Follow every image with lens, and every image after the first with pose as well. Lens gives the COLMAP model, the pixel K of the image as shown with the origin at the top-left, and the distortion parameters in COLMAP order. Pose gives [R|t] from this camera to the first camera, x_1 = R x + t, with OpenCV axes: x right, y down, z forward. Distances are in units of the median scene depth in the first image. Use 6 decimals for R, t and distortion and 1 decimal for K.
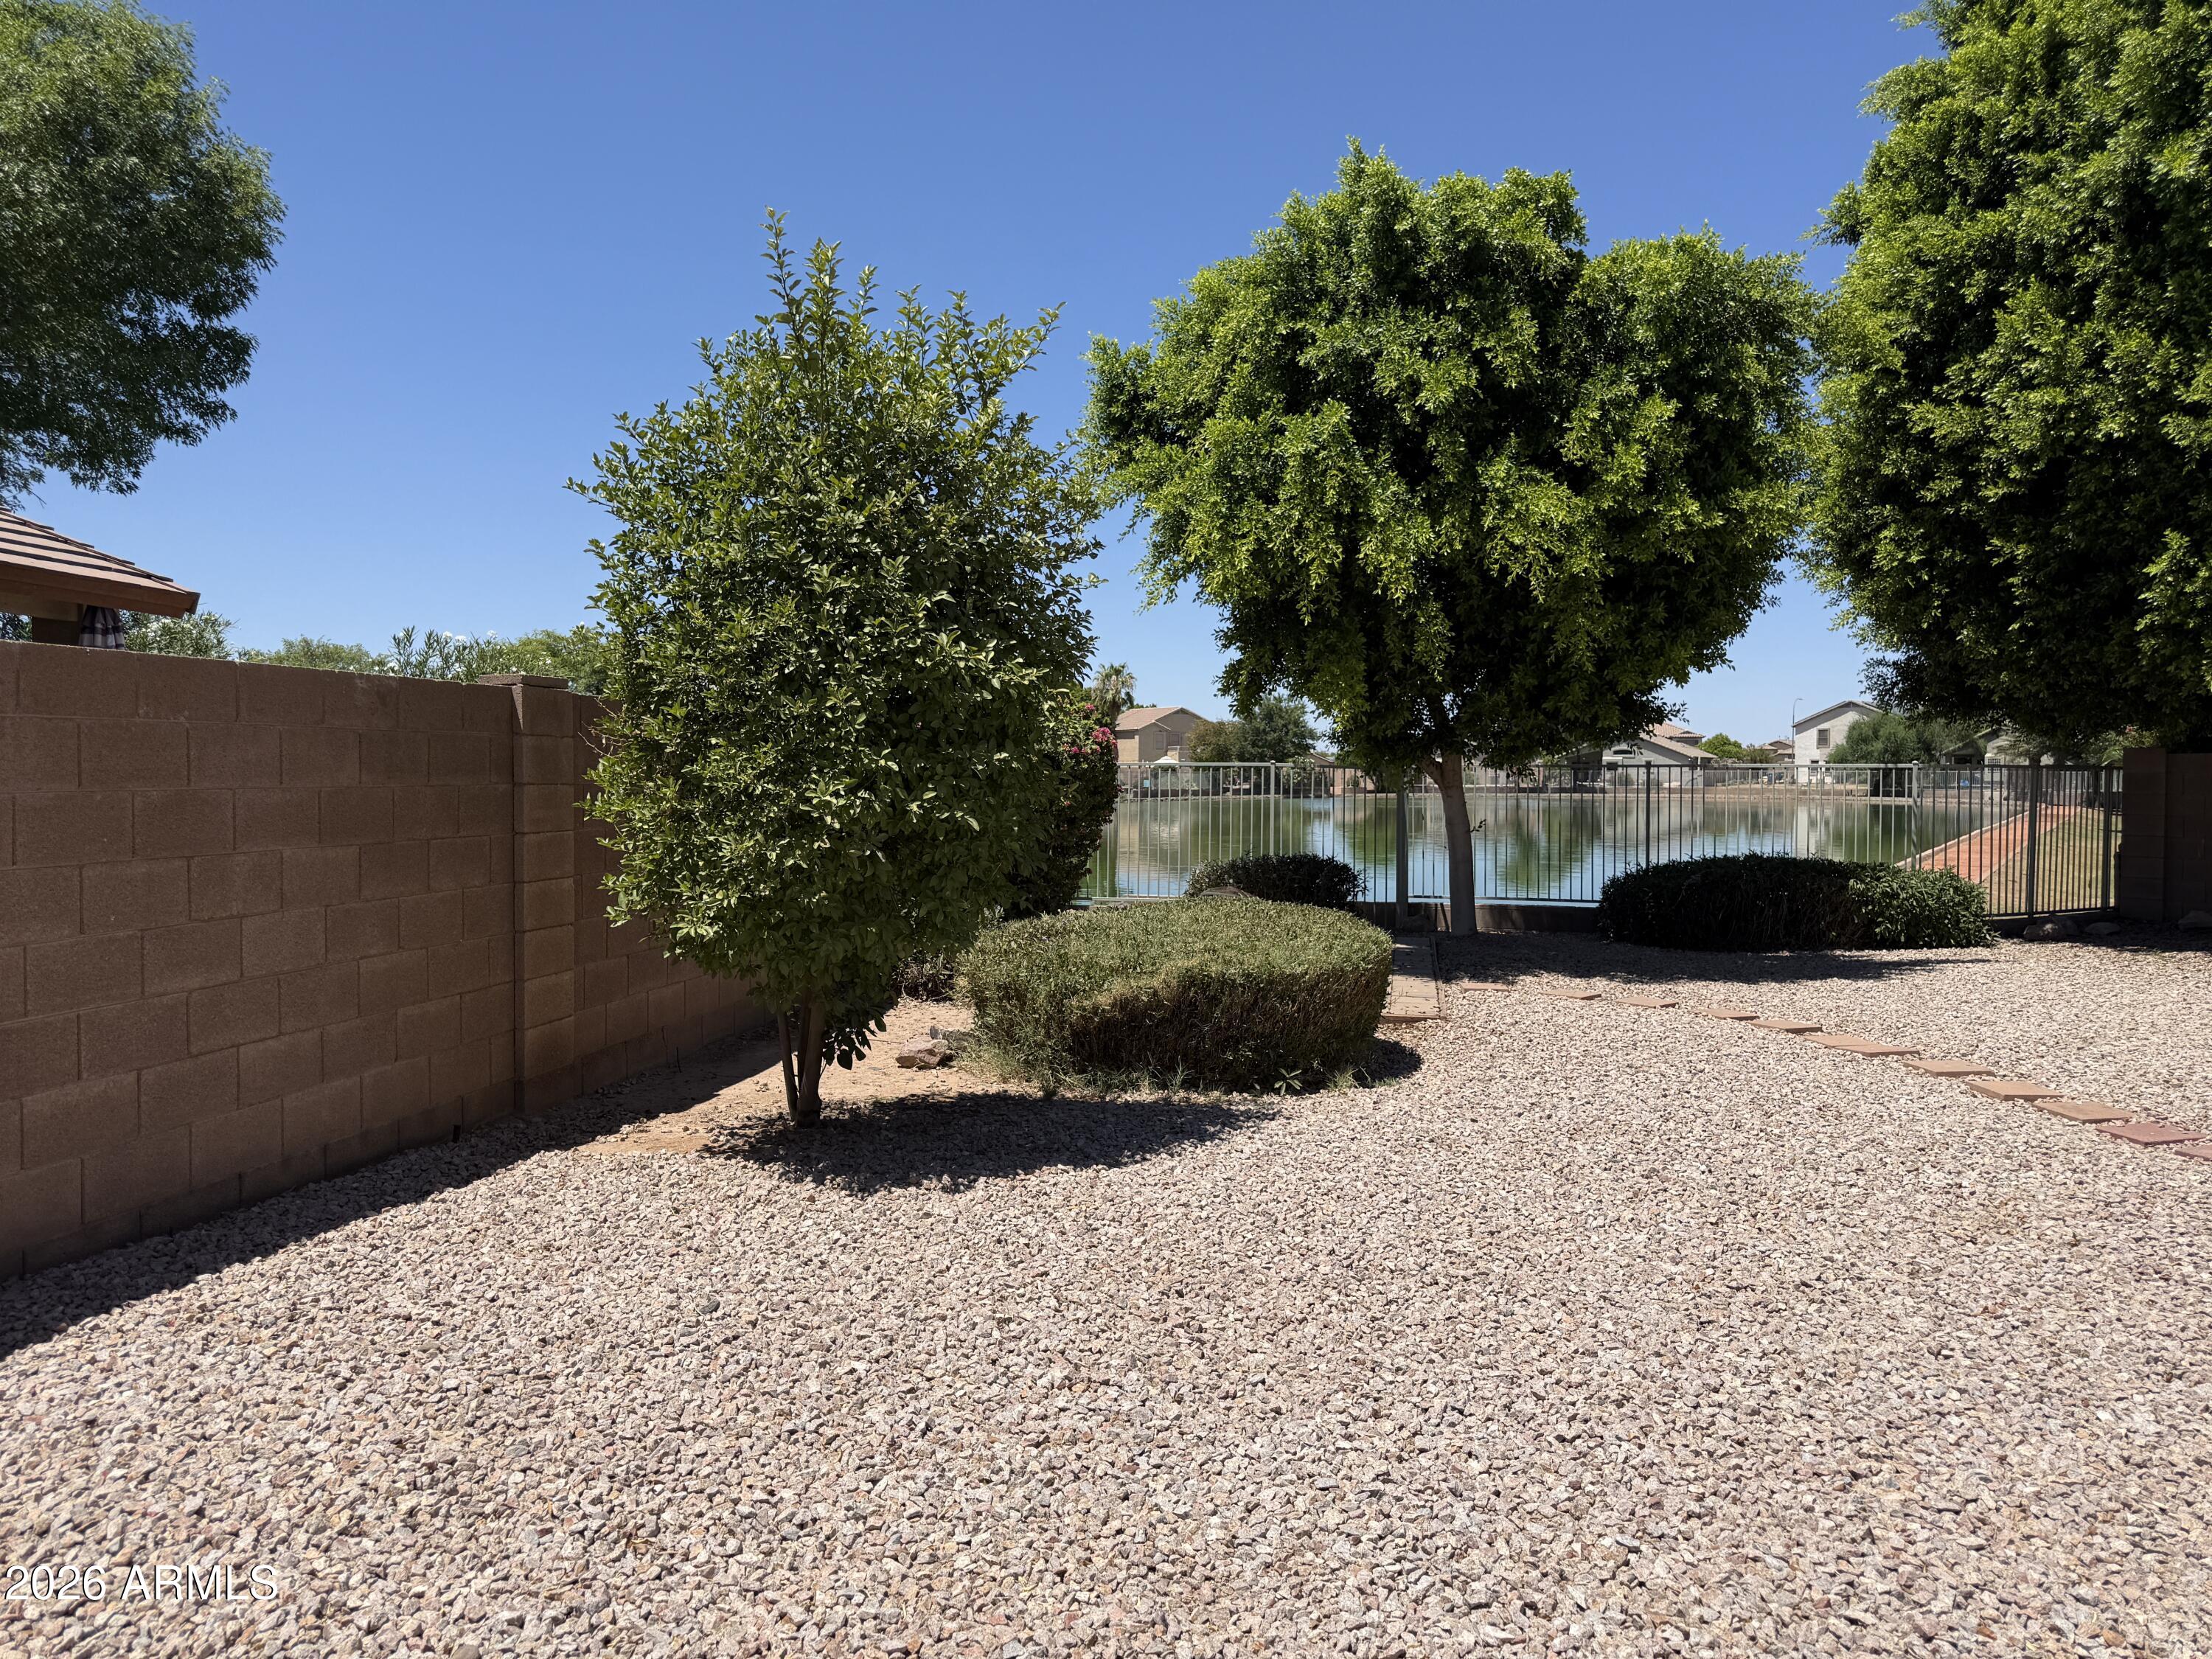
lens RADIAL K [[1592.9, 0, 1096.4], [0, 1592.9, 820.4], [0, 0, 1]] dist [0.039949, -0.034616]
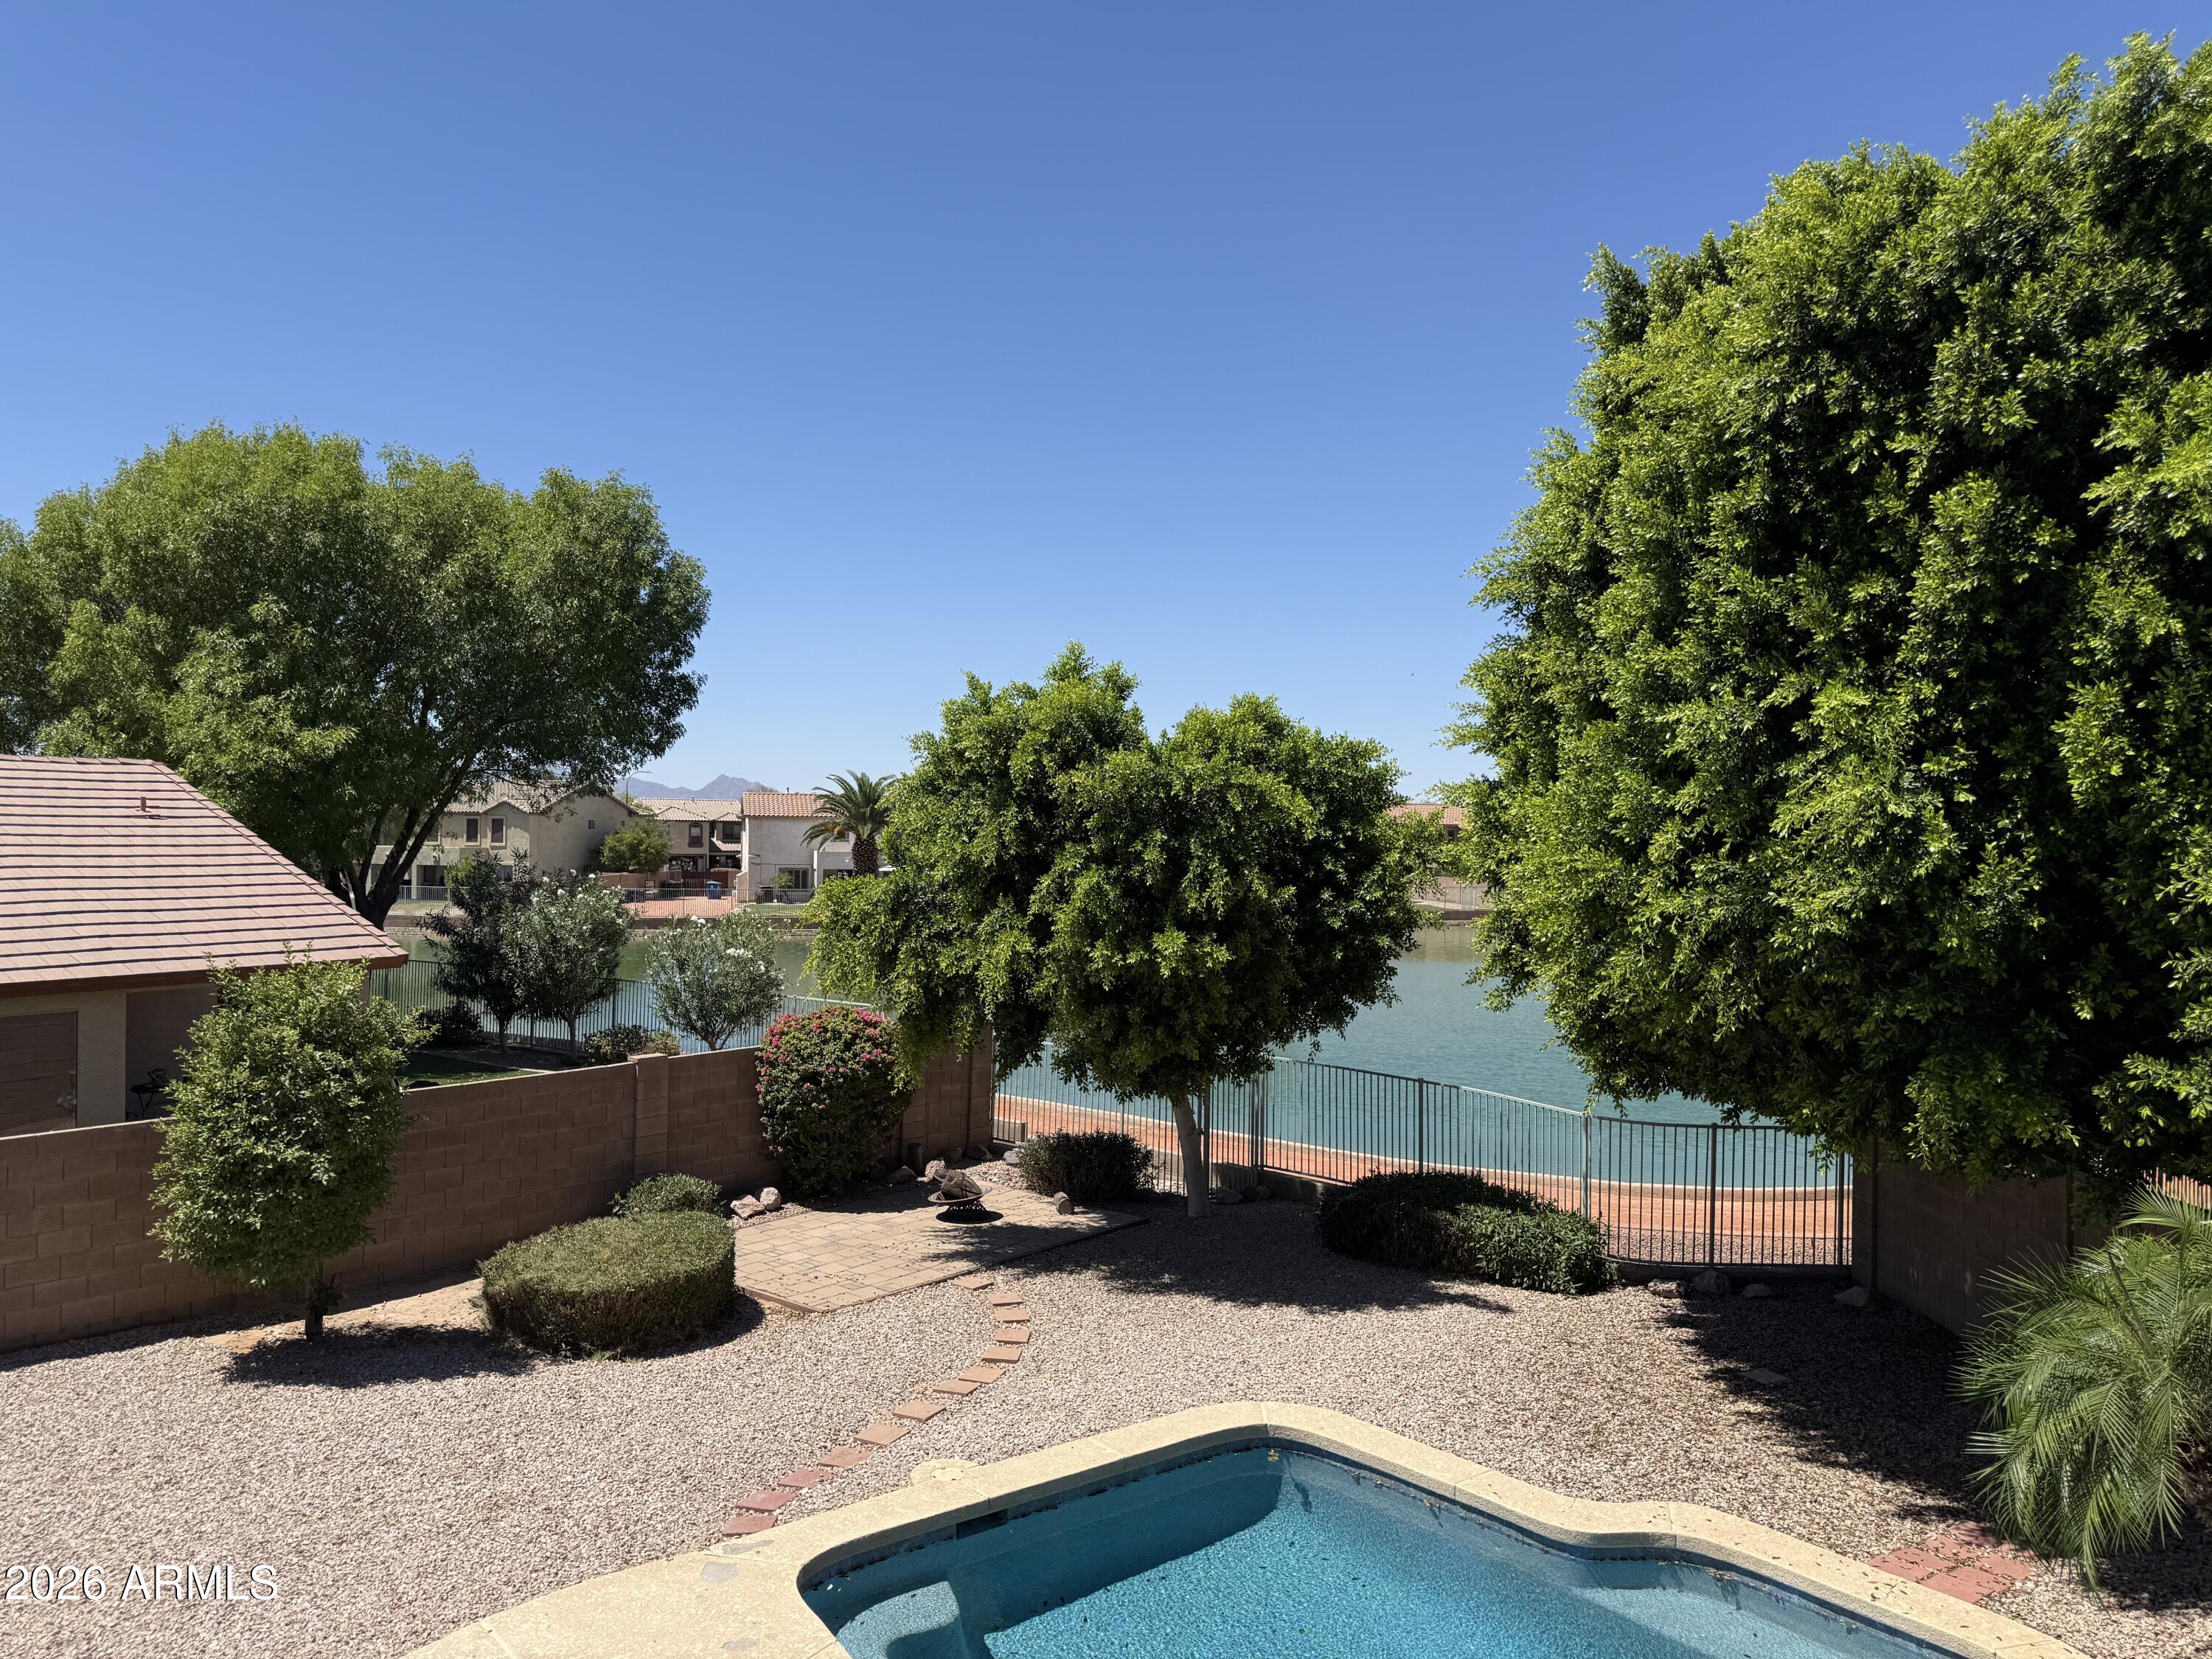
lens RADIAL K [[1592.9, 0, 1077.1], [0, 1592.9, 832.3], [0, 0, 1]] dist [0.039949, -0.034616]
pose [[0.863914, 0.012556, -0.503483, 1.024292], [-0.025028, 0.999524, -0.018019, -0.270234], [0.503017, 0.028168, 0.863817, -0.188056]]
